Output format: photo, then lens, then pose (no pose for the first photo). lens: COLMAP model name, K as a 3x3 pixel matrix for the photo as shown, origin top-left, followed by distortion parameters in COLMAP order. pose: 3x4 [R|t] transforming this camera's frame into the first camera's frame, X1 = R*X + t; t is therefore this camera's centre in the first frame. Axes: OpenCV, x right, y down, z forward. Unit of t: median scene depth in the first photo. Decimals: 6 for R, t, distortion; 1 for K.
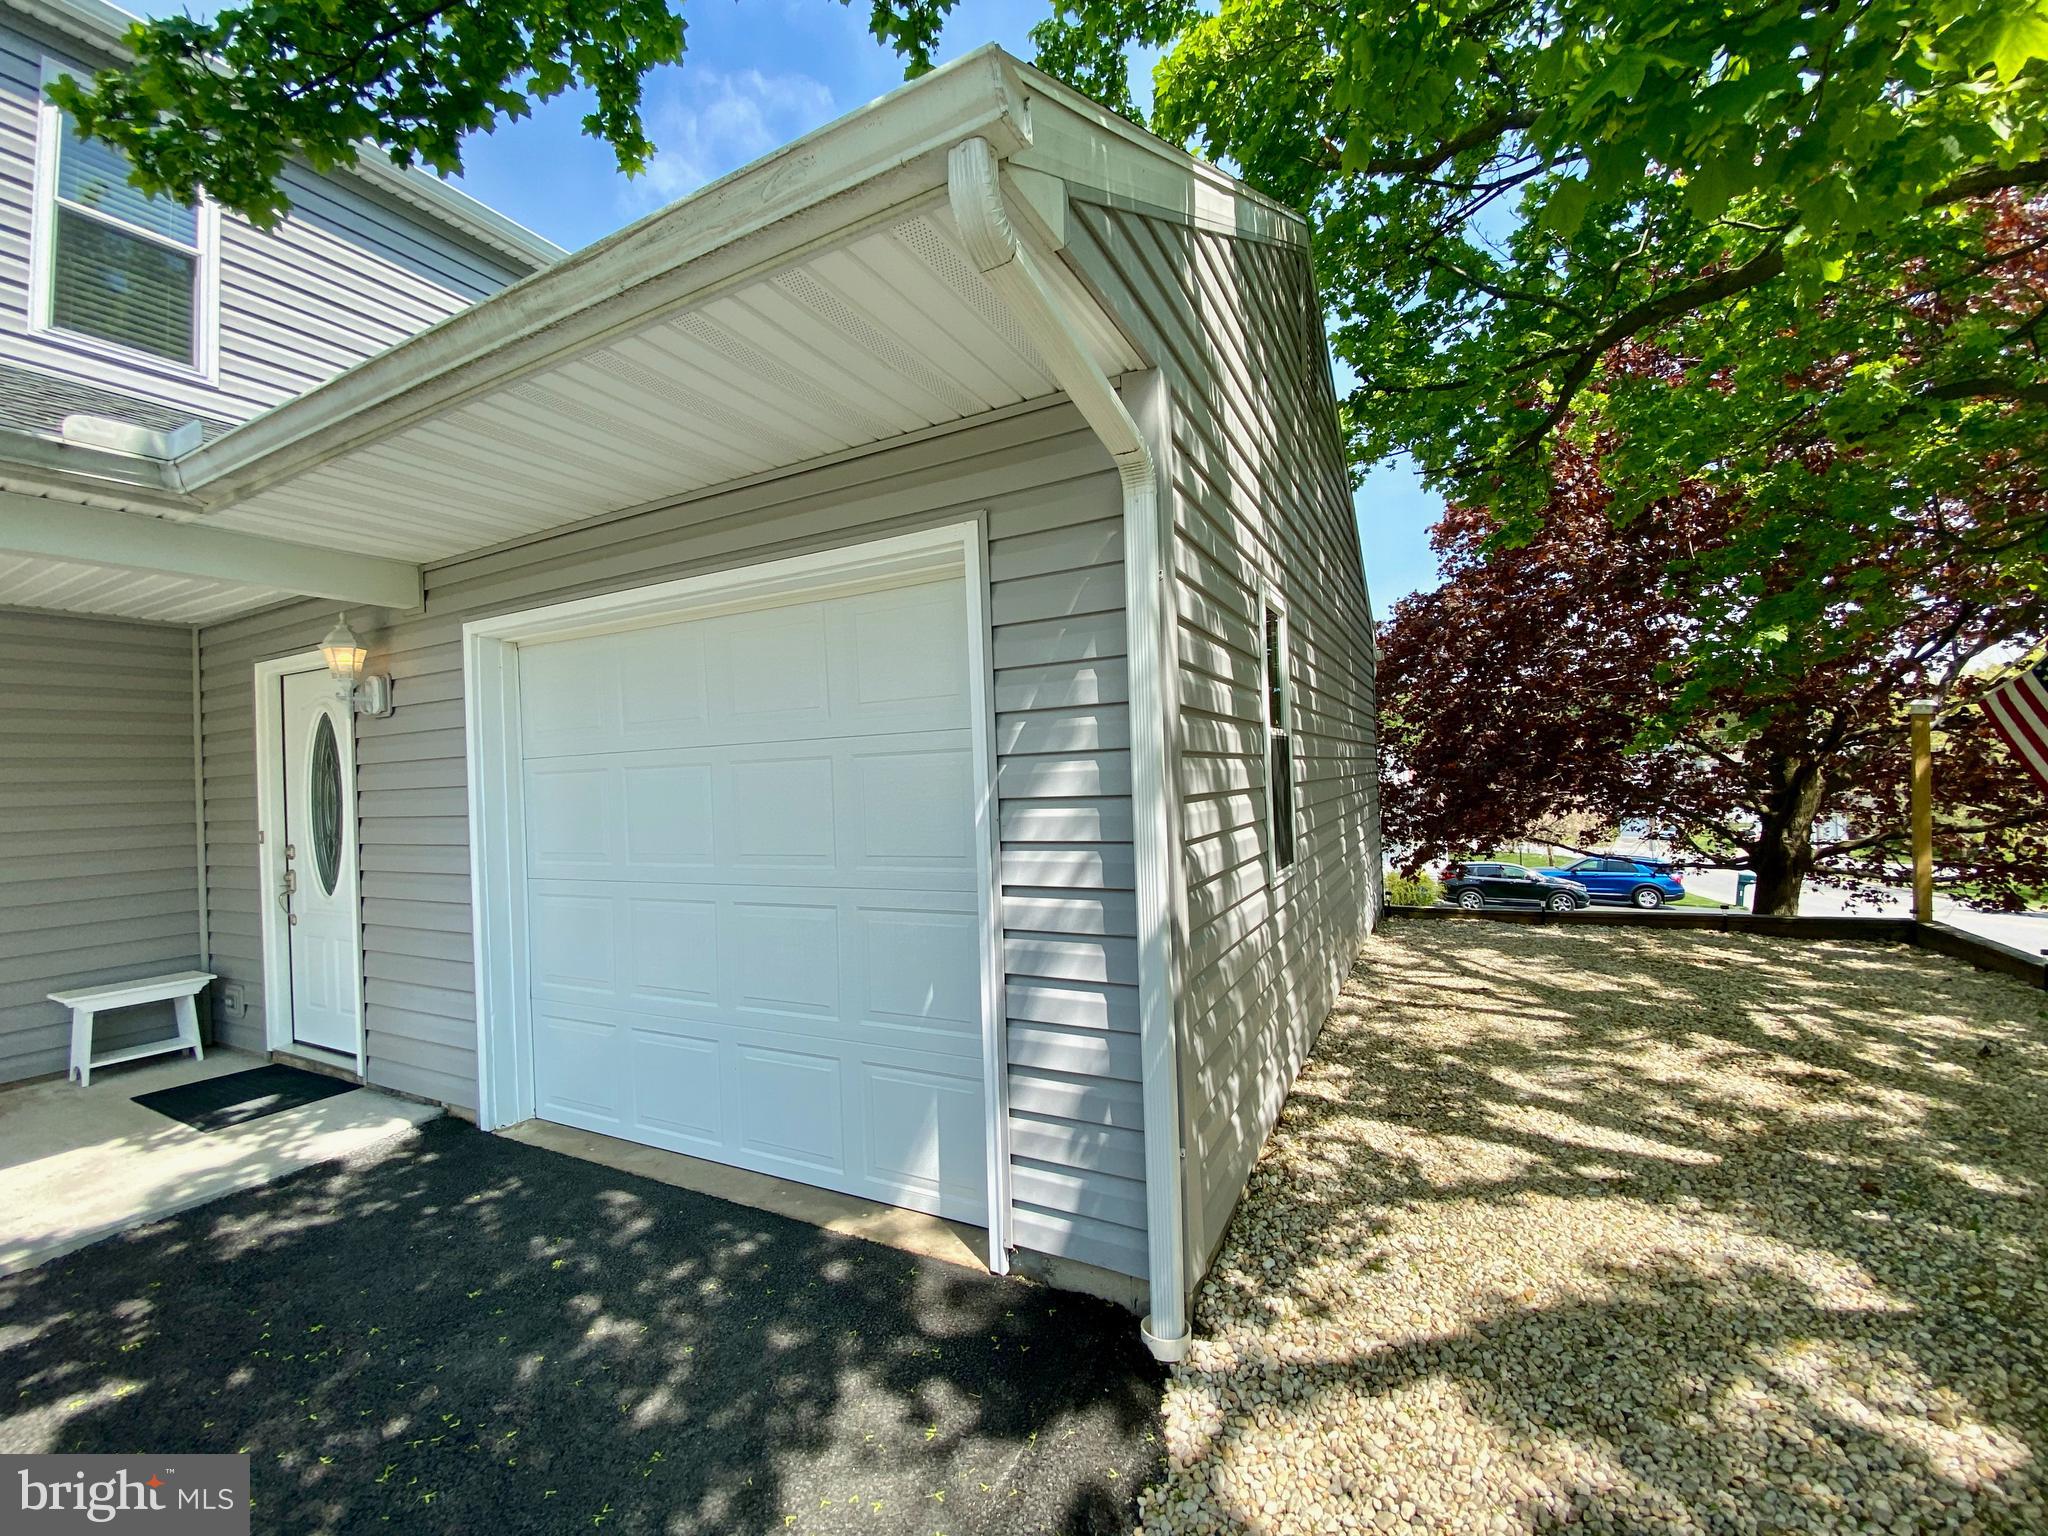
lens RADIAL K [[829.6, 0, 1028.9], [0, 829.6, 771.4], [0, 0, 1]] dist [0.025421, -0.023075]
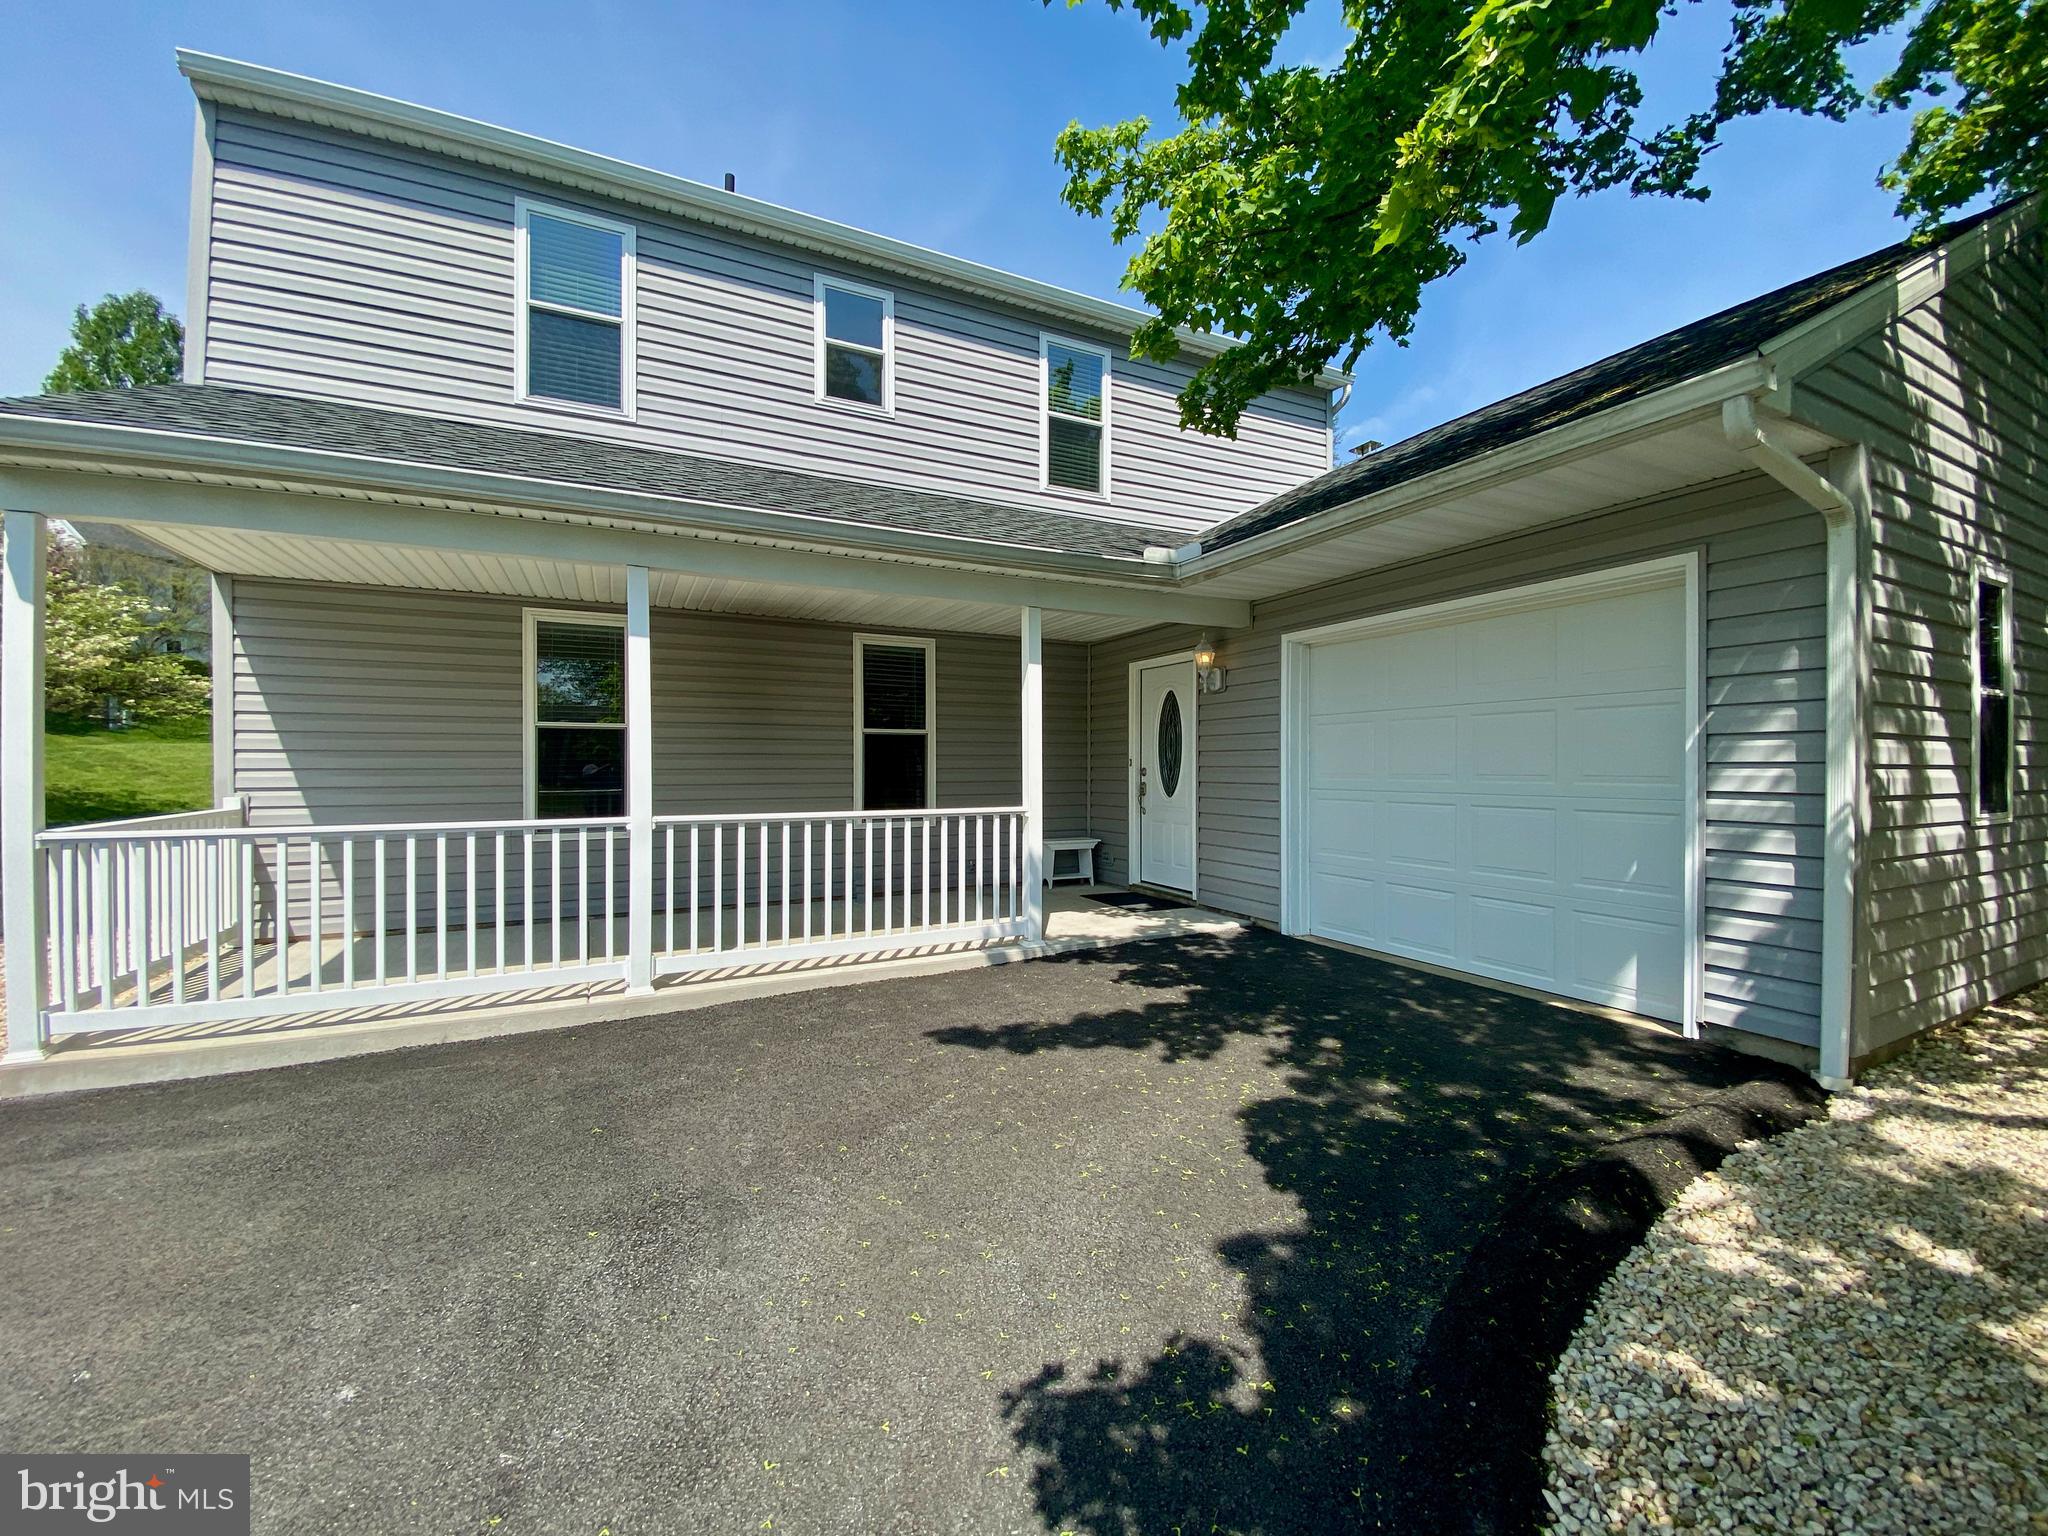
lens RADIAL K [[829.6, 0, 1028.9], [0, 829.6, 771.4], [0, 0, 1]] dist [0.025421, -0.023075]
pose [[0.808470, 0.040213, -0.587162, -0.136812], [-0.025583, 0.999121, 0.033201, 0.081064], [0.587981, -0.011820, 0.808788, -0.953536]]
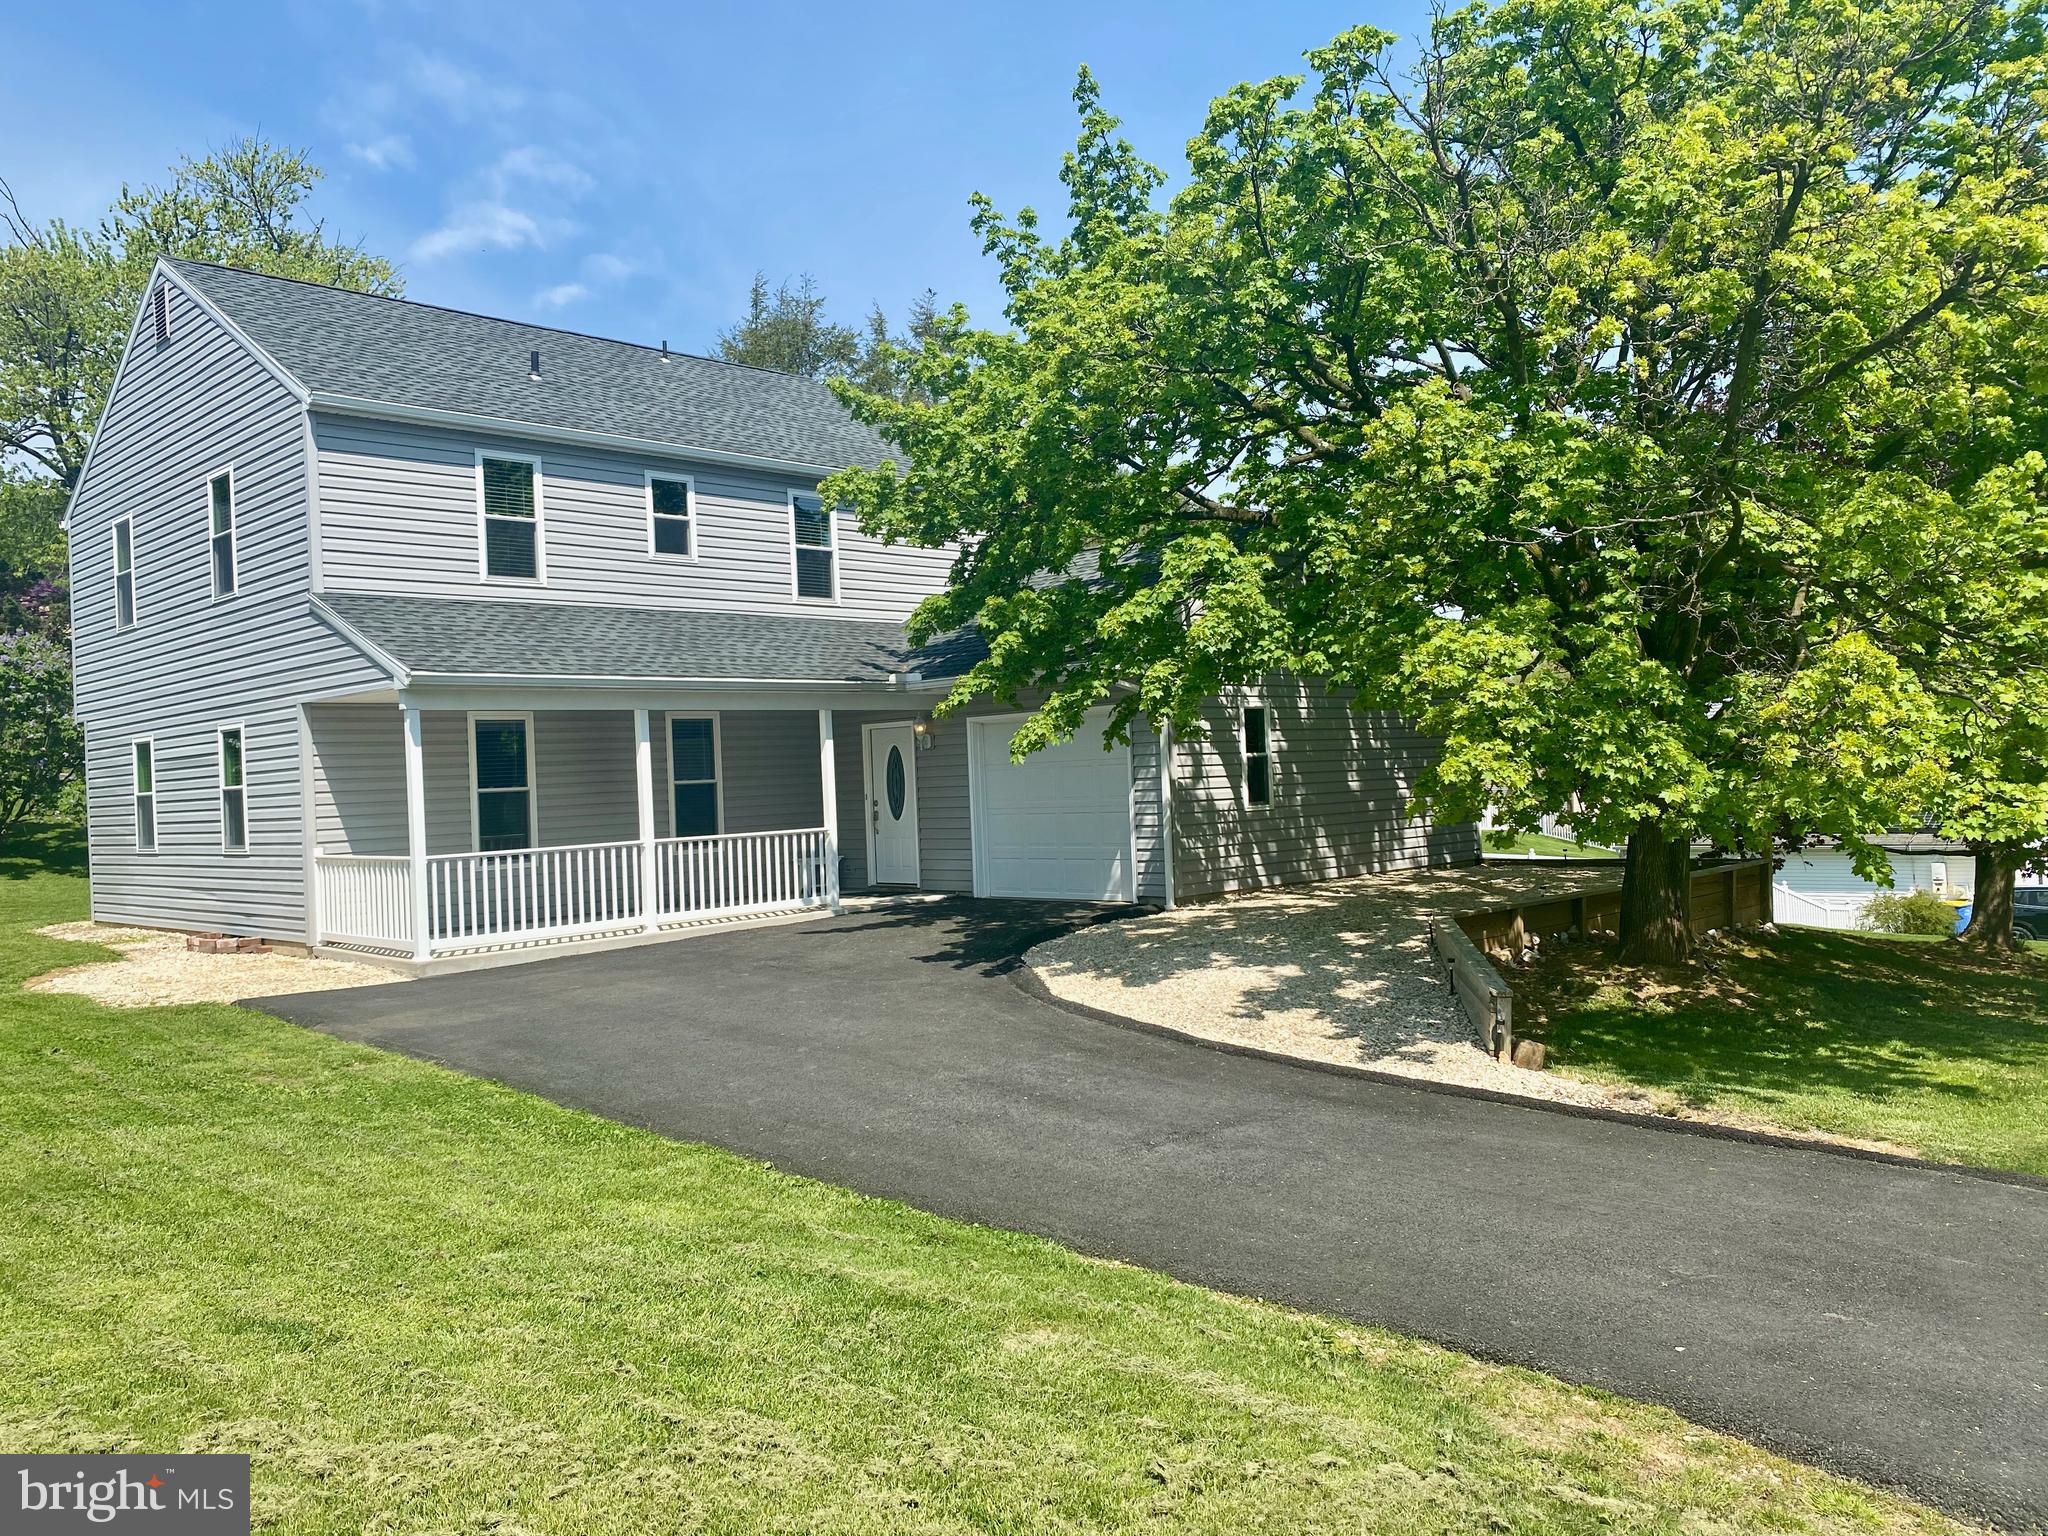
lens RADIAL K [[1555.0, 0, 1024.0], [0, 1555.0, 768.0], [0, 0, 1]] dist [0.110674, -0.210003]
pose [[0.955705, -0.006049, -0.294263, 1.509258], [0.009883, 0.999884, 0.011546, -0.095151], [0.294159, -0.013943, 0.955655, -5.708644]]
